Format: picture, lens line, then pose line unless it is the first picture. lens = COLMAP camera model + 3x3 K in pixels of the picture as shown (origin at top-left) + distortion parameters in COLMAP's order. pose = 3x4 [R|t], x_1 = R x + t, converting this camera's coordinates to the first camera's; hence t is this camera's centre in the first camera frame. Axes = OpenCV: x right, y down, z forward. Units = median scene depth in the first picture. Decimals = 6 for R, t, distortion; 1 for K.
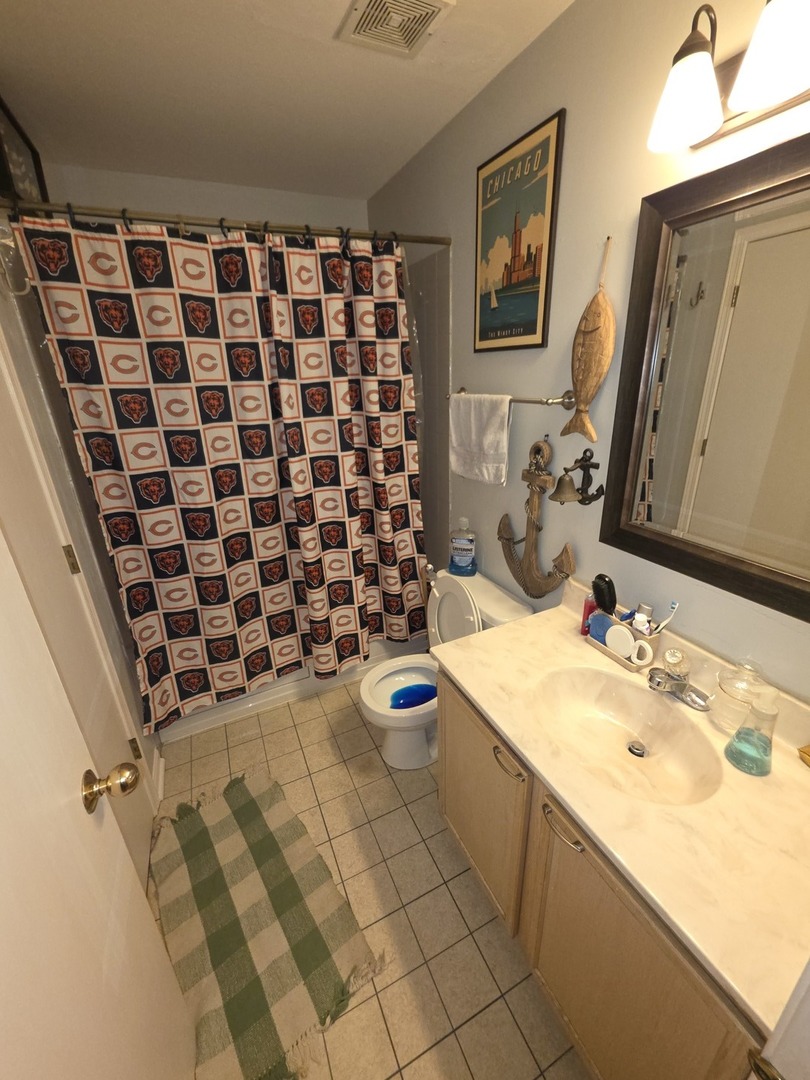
lens RADIAL K [[432.9, 0, 409.3], [0, 432.9, 537.1], [0, 0, 1]] dist [-0.001588, 0.000579]
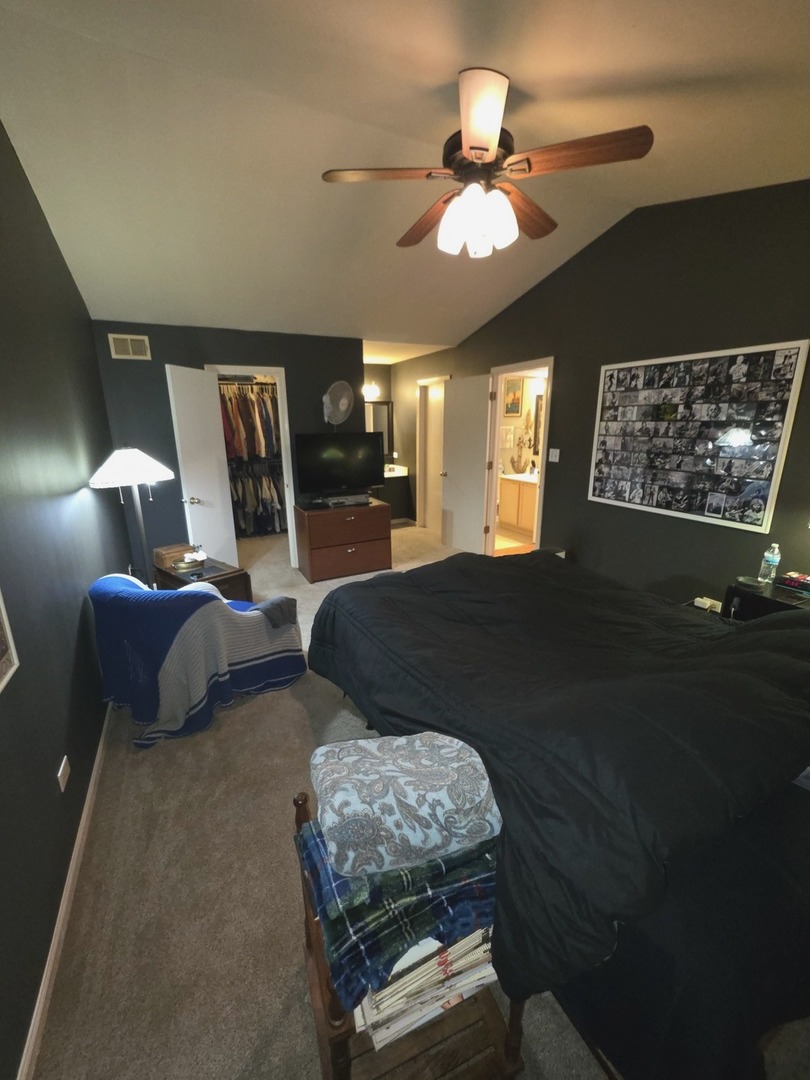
lens RADIAL K [[432.9, 0, 403.5], [0, 432.9, 537.8], [0, 0, 1]] dist [-0.001588, 0.000579]
pose [[0.999651, 0.010683, 0.024170, -1.004765], [-0.008357, 0.995500, -0.094396, 1.253022], [-0.025070, 0.094161, 0.995241, -3.332020]]
